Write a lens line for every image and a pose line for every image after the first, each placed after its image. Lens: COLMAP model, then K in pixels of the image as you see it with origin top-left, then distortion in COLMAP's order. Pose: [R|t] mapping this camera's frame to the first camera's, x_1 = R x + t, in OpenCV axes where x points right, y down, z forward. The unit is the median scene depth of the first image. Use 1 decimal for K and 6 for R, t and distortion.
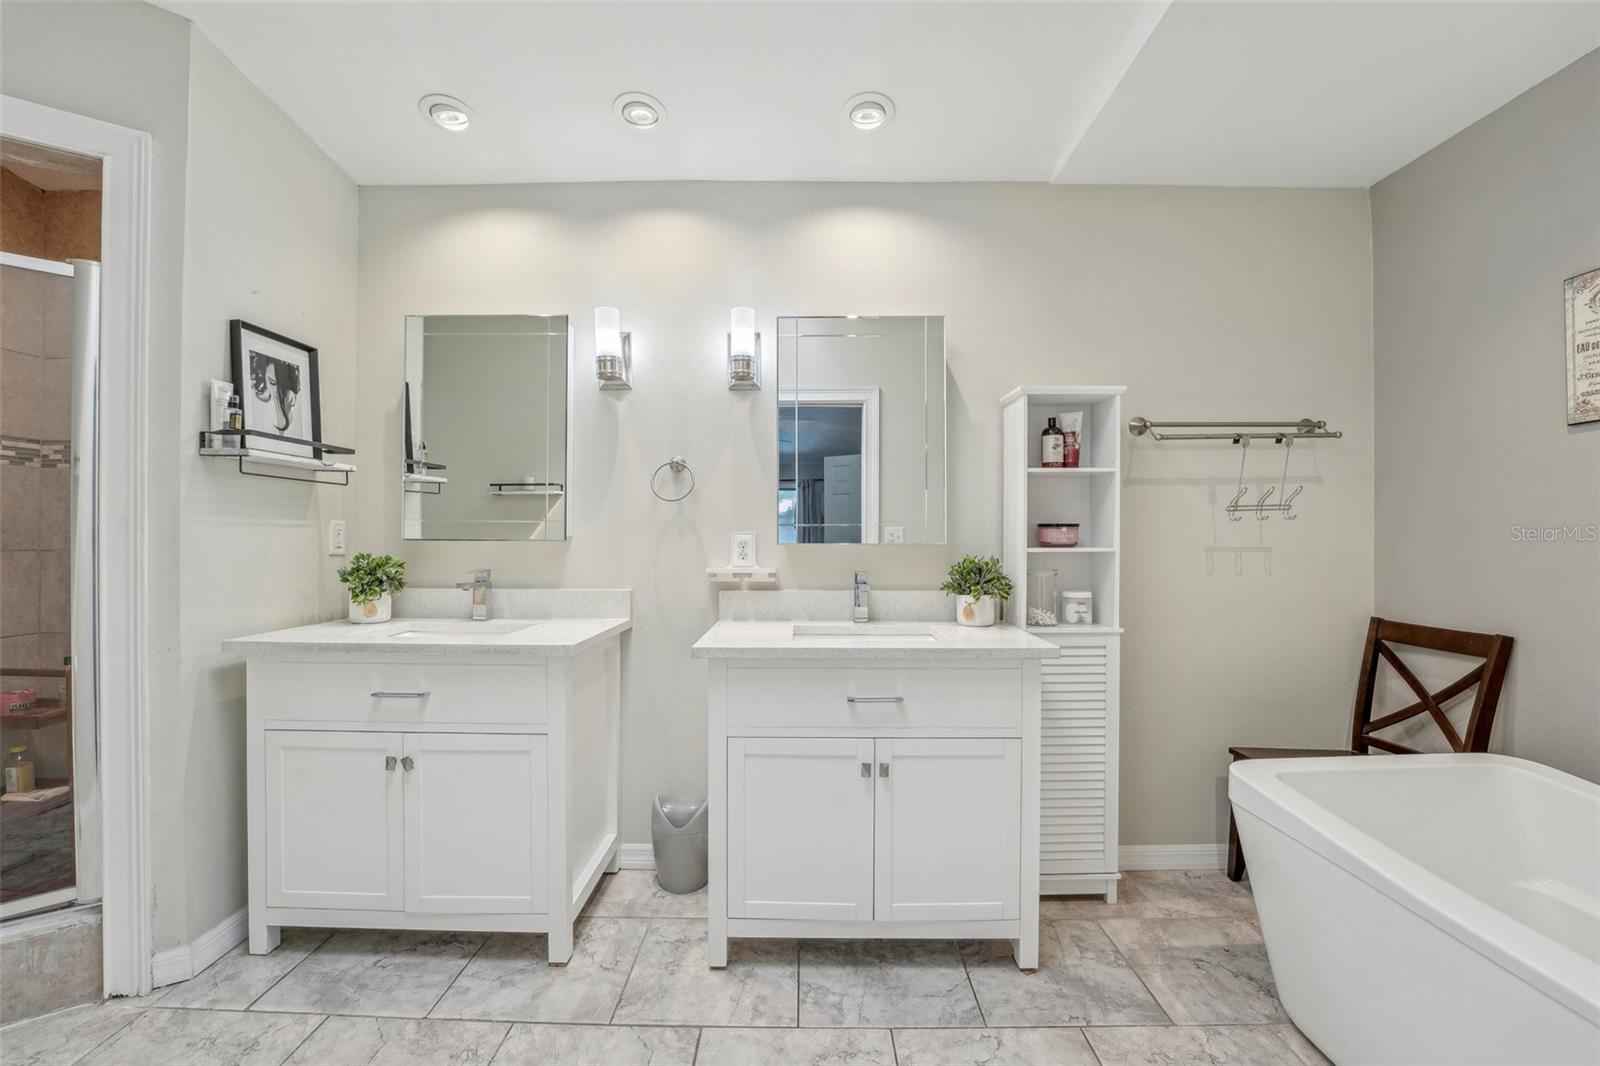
lens RADIAL K [[665.7, 0, 785.6], [0, 665.7, 527.9], [0, 0, 1]] dist [-0.025834, 0.000024]
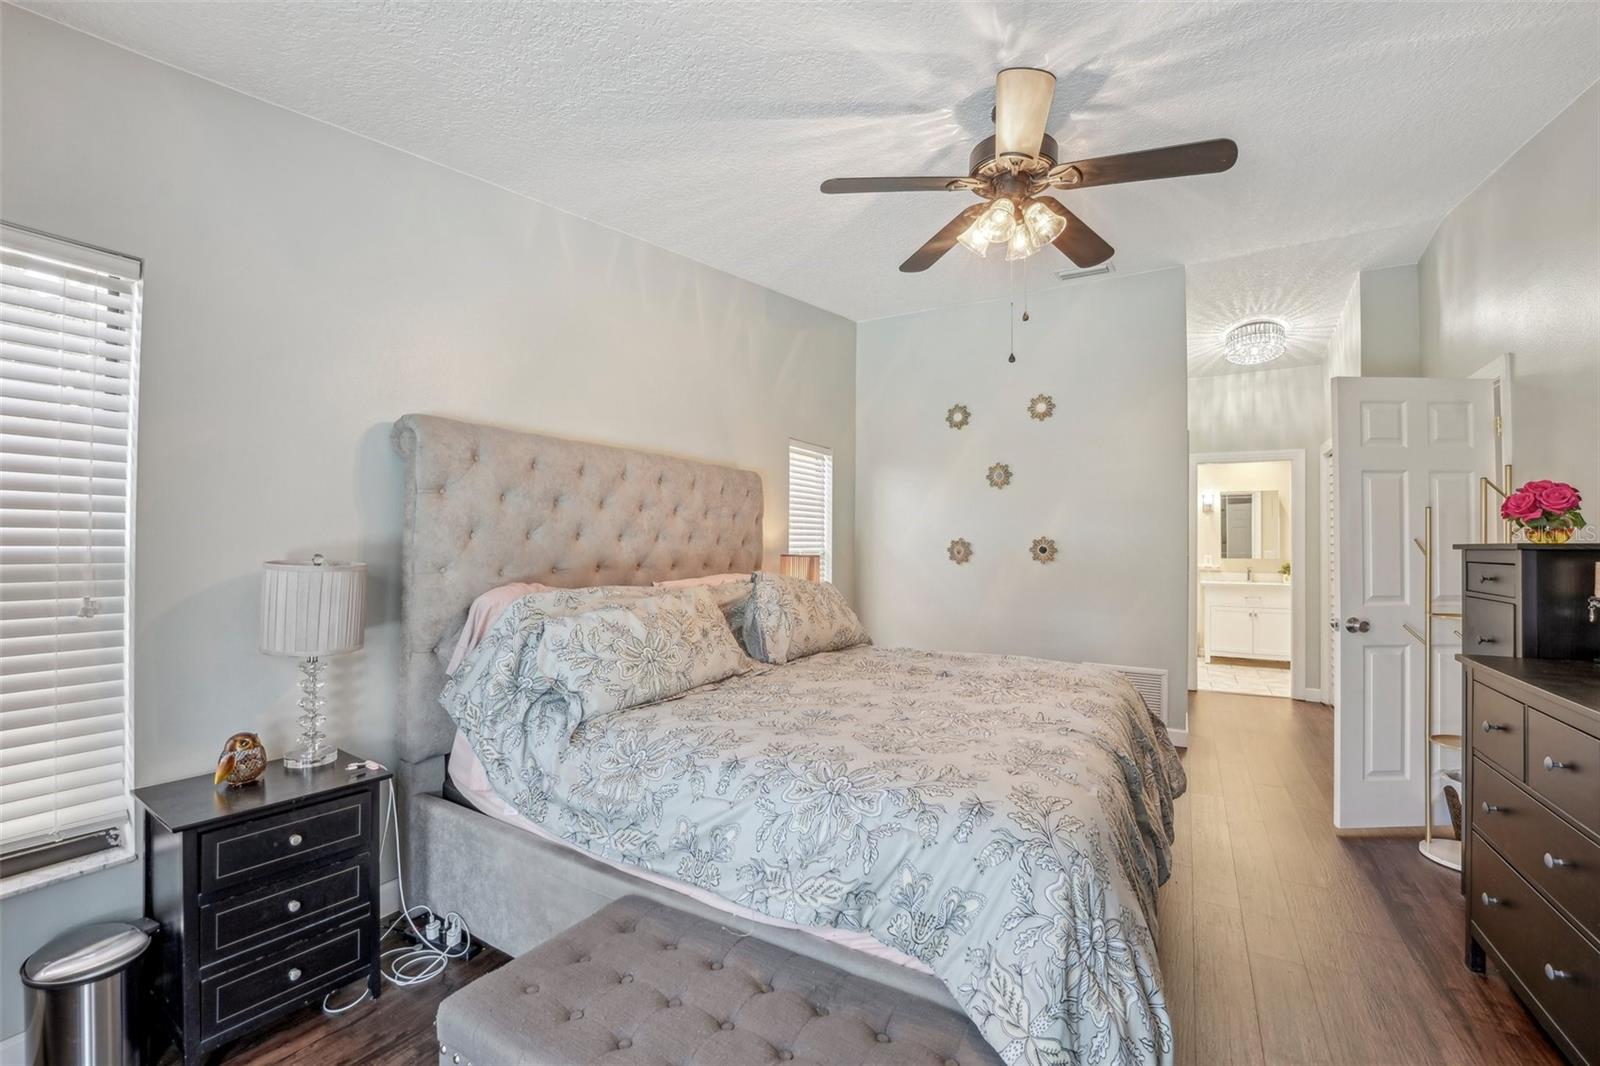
lens RADIAL K [[679.6, 0, 787.0], [0, 679.6, 529.8], [0, 0, 1]] dist [-0.027571, 0.000496]
pose [[0.876824, -0.003752, -0.480797, -0.332364], [-0.000308, 0.999965, -0.008365, -0.101865], [0.480812, 0.007483, 0.876792, -3.357902]]
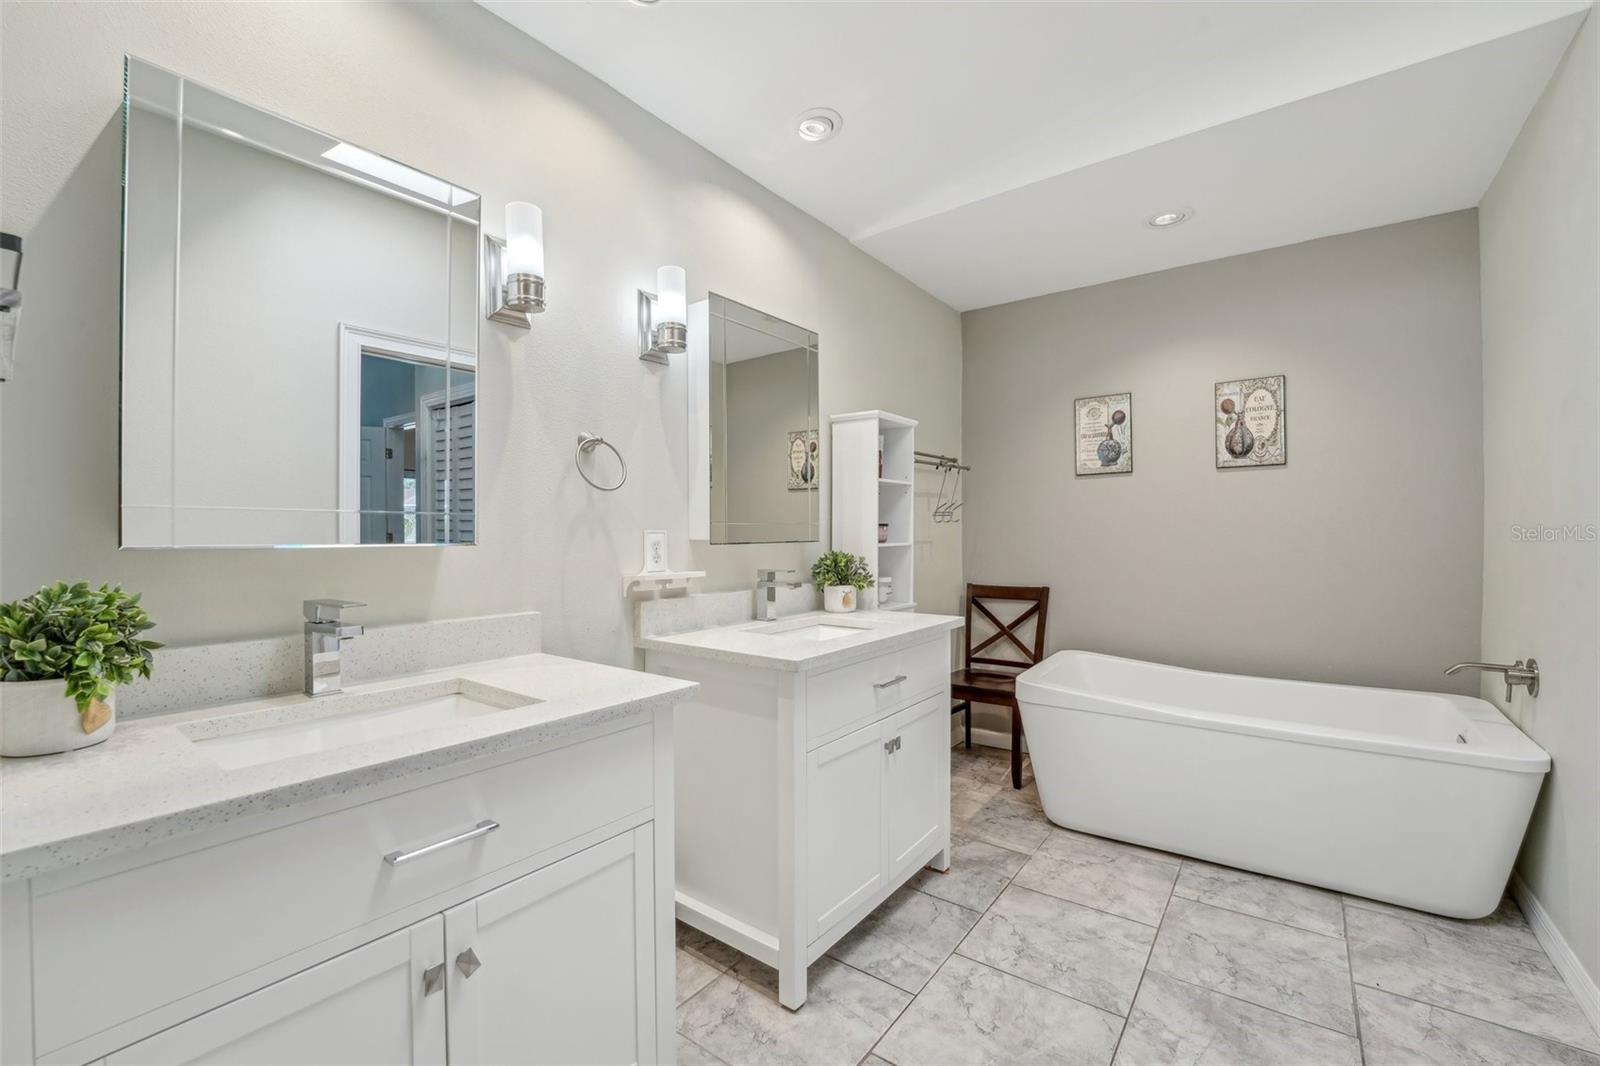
lens RADIAL K [[679.6, 0, 787.0], [0, 679.6, 529.8], [0, 0, 1]] dist [-0.027571, 0.000496]
pose [[0.585858, -0.001444, 0.810412, -0.755746], [-0.009842, 0.999912, 0.008897, -0.005042], [-0.810354, -0.013188, 0.585792, 0.411972]]
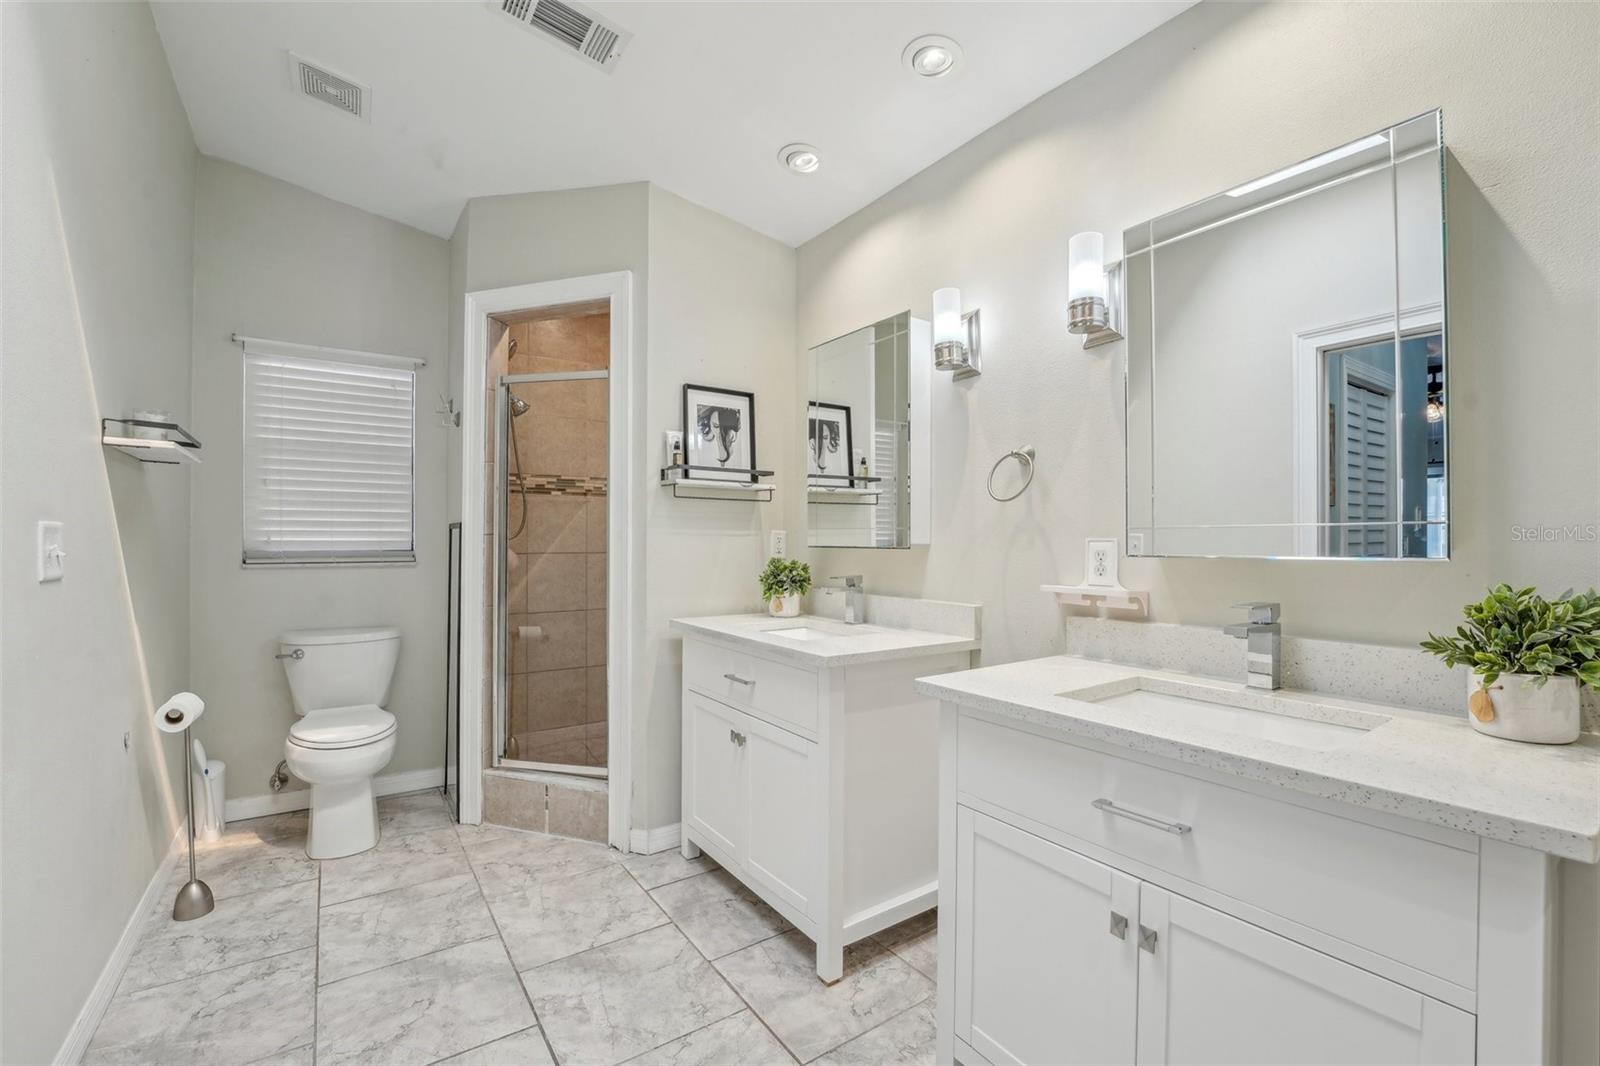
lens RADIAL K [[664.5, 0, 789.4], [0, 664.5, 539.1], [0, 0, 1]] dist [-0.021609, -0.000072]
pose [[0.583326, -0.004735, -0.812224, 0.371645], [0.007306, 0.999973, -0.000582, 0.005448], [0.812205, -0.005595, 0.583345, 0.340323]]
